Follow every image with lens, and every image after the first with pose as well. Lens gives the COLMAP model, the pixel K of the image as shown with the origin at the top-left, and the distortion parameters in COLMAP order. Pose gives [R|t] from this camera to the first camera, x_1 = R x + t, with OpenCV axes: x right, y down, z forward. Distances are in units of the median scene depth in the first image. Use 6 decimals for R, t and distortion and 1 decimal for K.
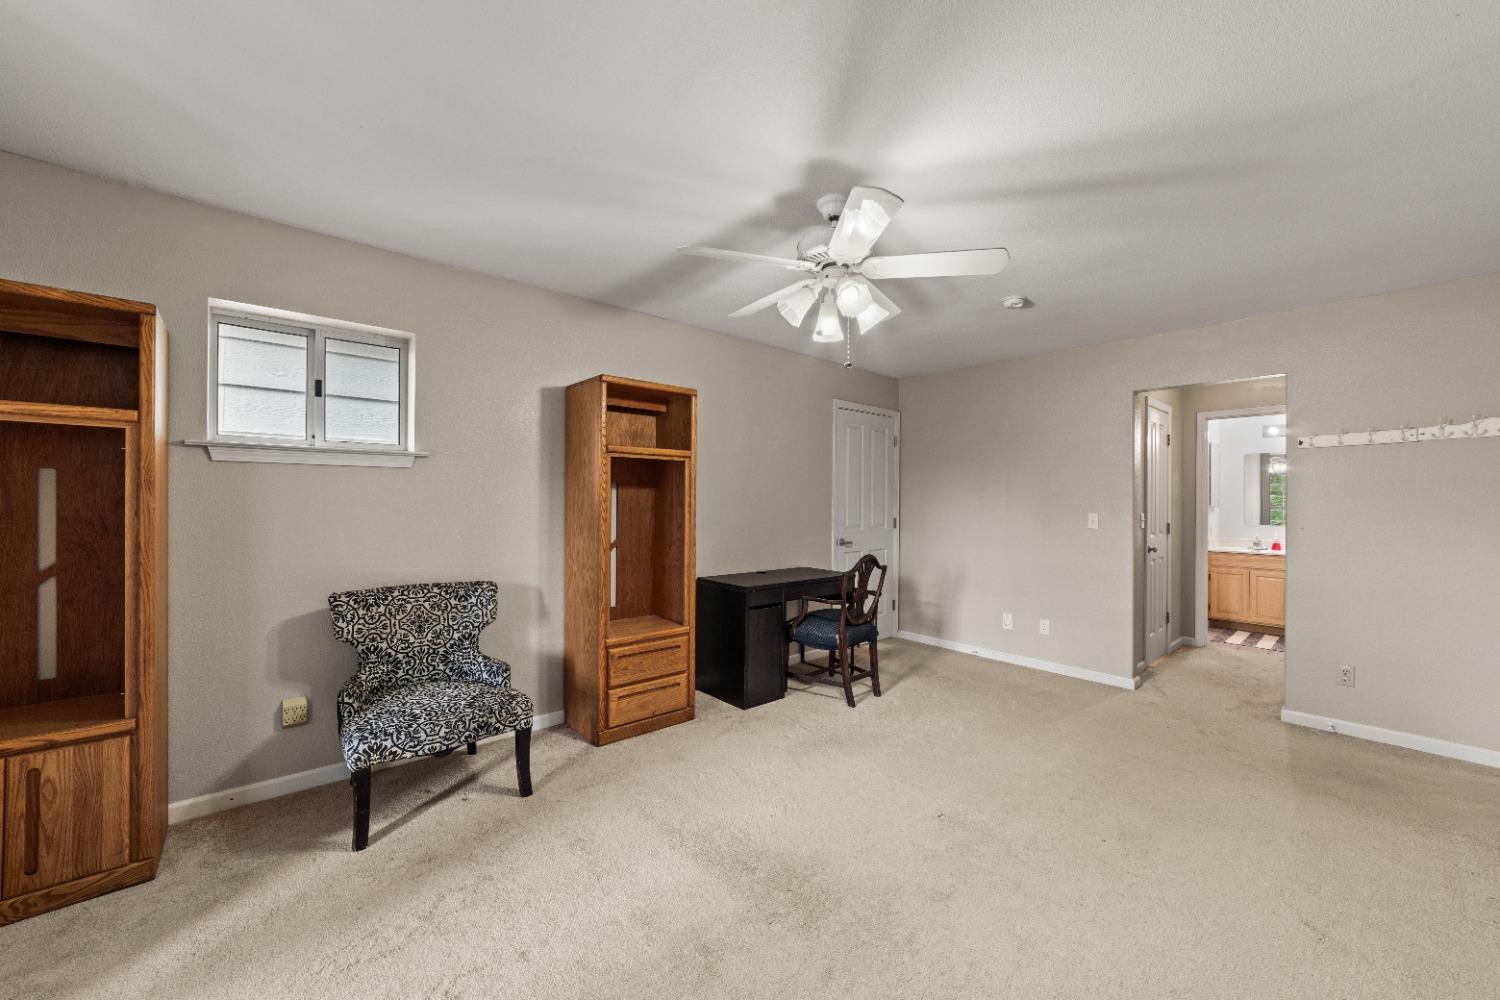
lens RADIAL K [[596.8, 0, 737.5], [0, 596.8, 508.8], [0, 0, 1]] dist [0.000322, 0.000420]
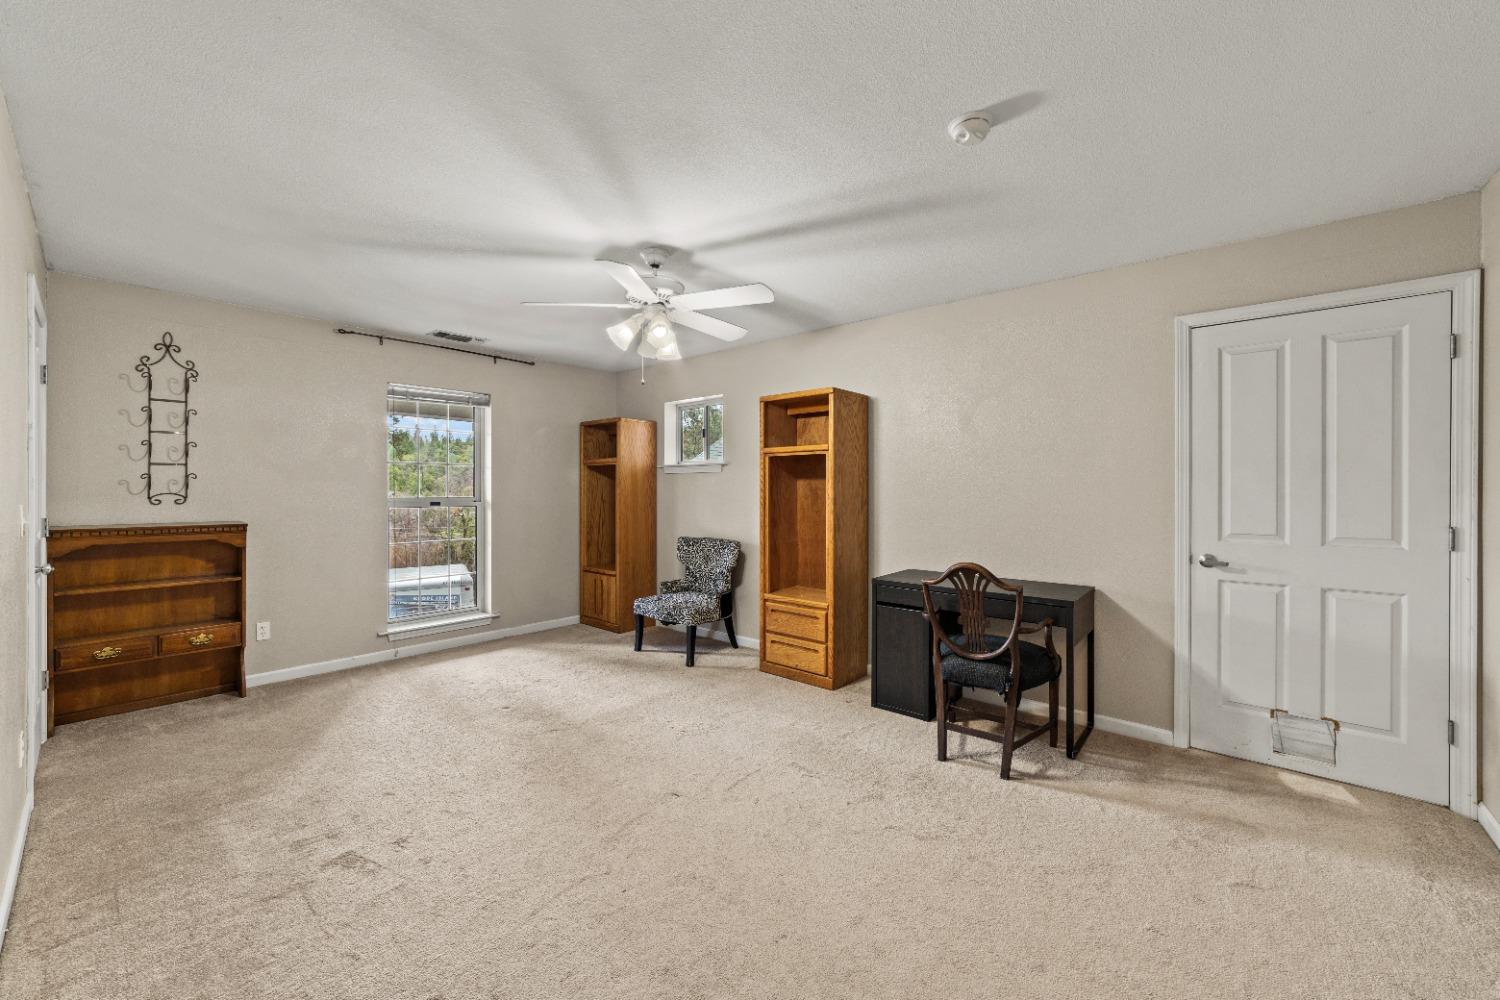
lens RADIAL K [[608.1, 0, 735.3], [0, 608.1, 499.8], [0, 0, 1]] dist [0.001454, 0.000341]
pose [[0.105137, 0.005616, -0.994442, 1.036003], [-0.017520, 0.999839, 0.003794, 0.005023], [0.994303, 0.017024, 0.105218, 0.725096]]
